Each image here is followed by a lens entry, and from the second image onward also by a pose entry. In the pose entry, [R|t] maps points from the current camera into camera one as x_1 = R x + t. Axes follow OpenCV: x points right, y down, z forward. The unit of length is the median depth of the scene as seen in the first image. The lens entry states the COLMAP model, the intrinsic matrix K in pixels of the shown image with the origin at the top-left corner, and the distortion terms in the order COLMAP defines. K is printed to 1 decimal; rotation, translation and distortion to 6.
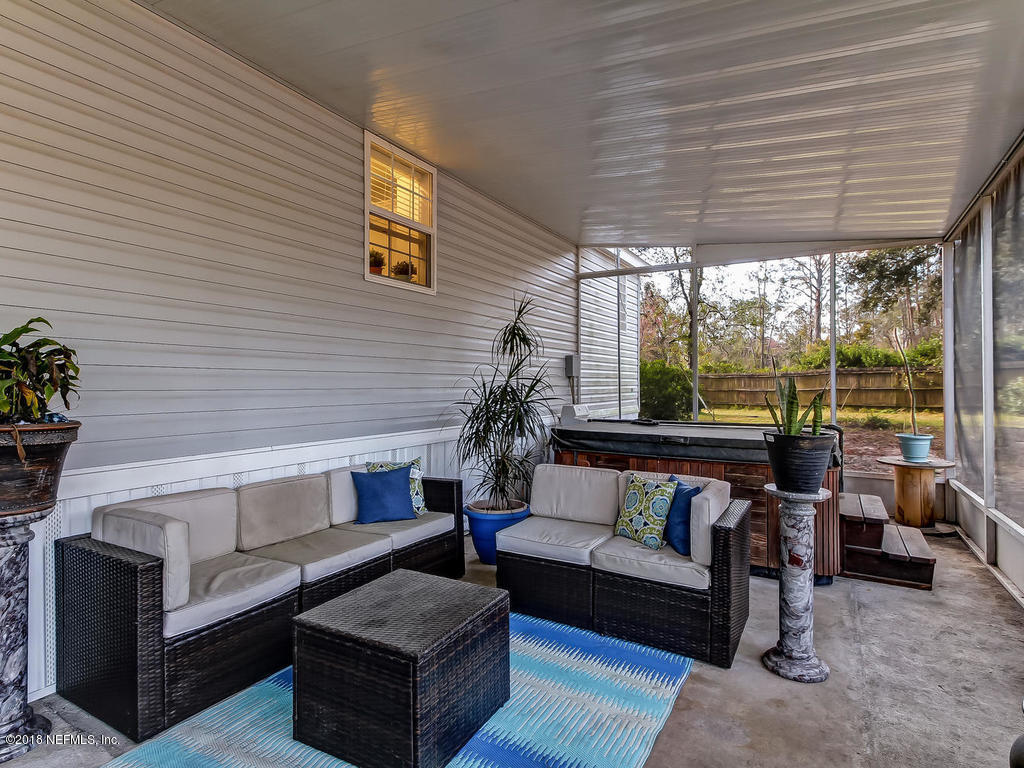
lens RADIAL K [[526.1, 0, 532.8], [0, 526.1, 386.7], [0, 0, 1]] dist [0.011546, 0.000073]
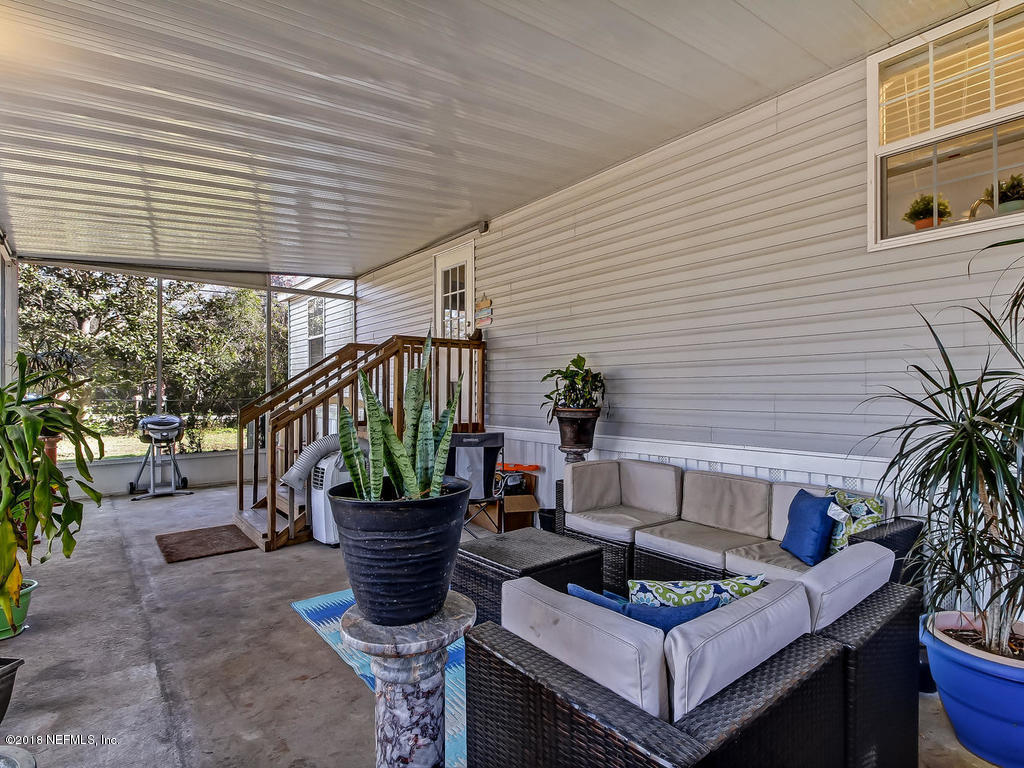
lens RADIAL K [[526.1, 0, 532.8], [0, 526.1, 386.7], [0, 0, 1]] dist [0.011546, 0.000073]
pose [[-0.357082, -0.003259, -0.934068, 0.768549], [0.000943, 0.999992, -0.003850, -0.006639], [0.934073, -0.002256, -0.357076, 1.092376]]
